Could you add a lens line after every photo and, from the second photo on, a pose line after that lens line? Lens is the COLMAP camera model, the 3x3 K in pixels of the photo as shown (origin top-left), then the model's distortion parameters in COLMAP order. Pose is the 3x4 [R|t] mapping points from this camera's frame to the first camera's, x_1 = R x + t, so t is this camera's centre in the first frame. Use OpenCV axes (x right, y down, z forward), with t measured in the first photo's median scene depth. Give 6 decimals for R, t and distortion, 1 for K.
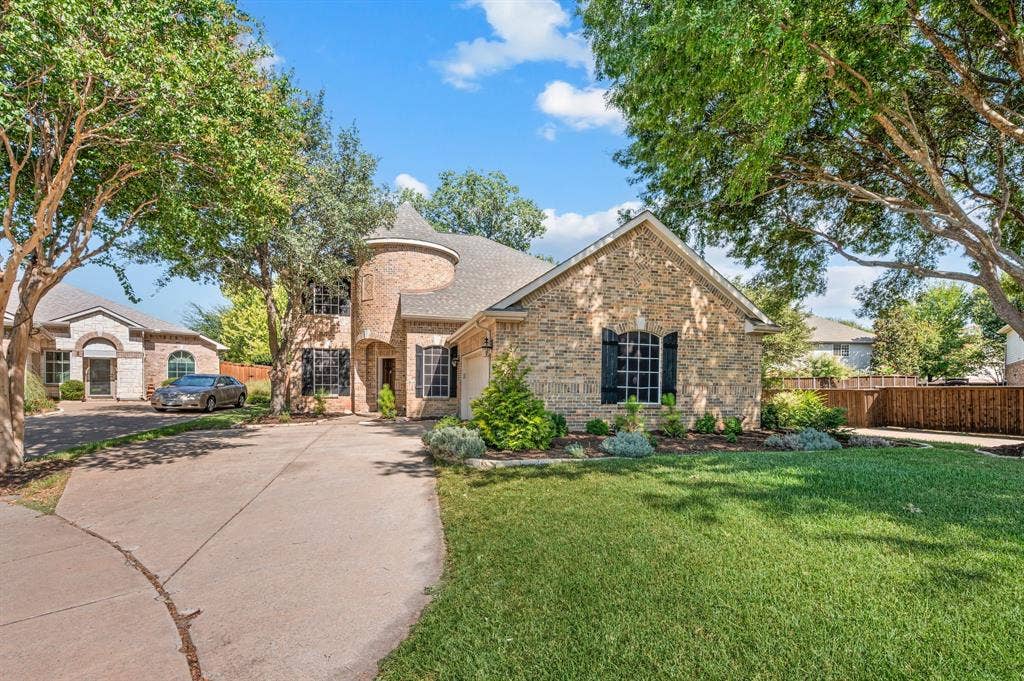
lens RADIAL K [[484.0, 0, 510.8], [0, 484.0, 388.1], [0, 0, 1]] dist [-0.001250, -0.000222]
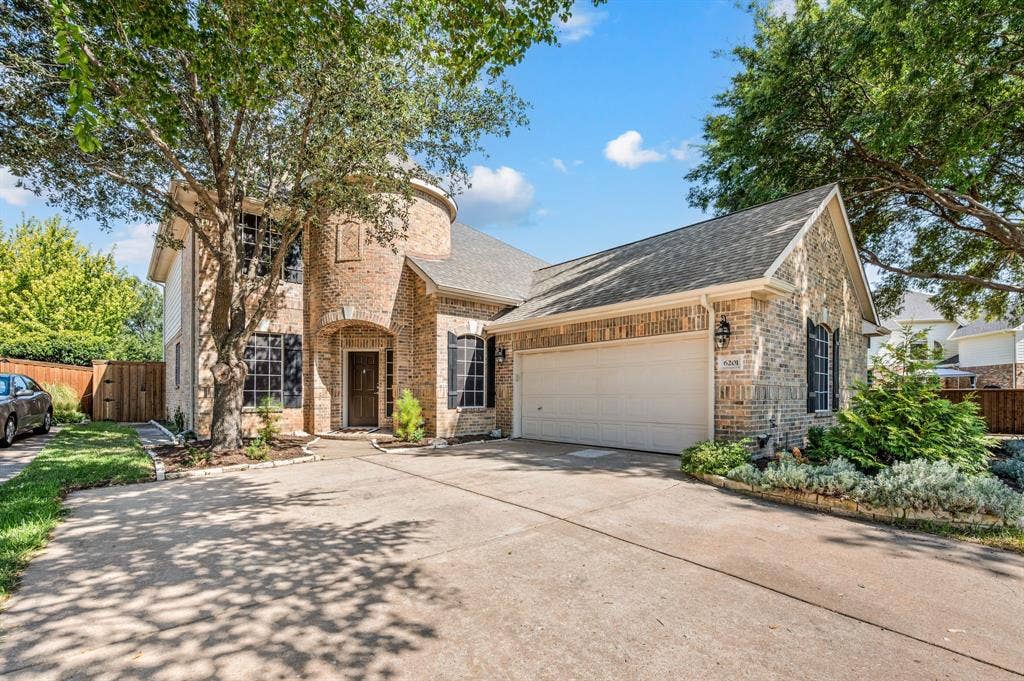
lens RADIAL K [[484.0, 0, 510.8], [0, 484.0, 388.1], [0, 0, 1]] dist [-0.001250, -0.000222]
pose [[0.902223, -0.004026, 0.431251, -0.403120], [0.007201, 0.999958, -0.005729, -0.005100], [-0.431210, 0.008274, 0.902214, 0.336219]]
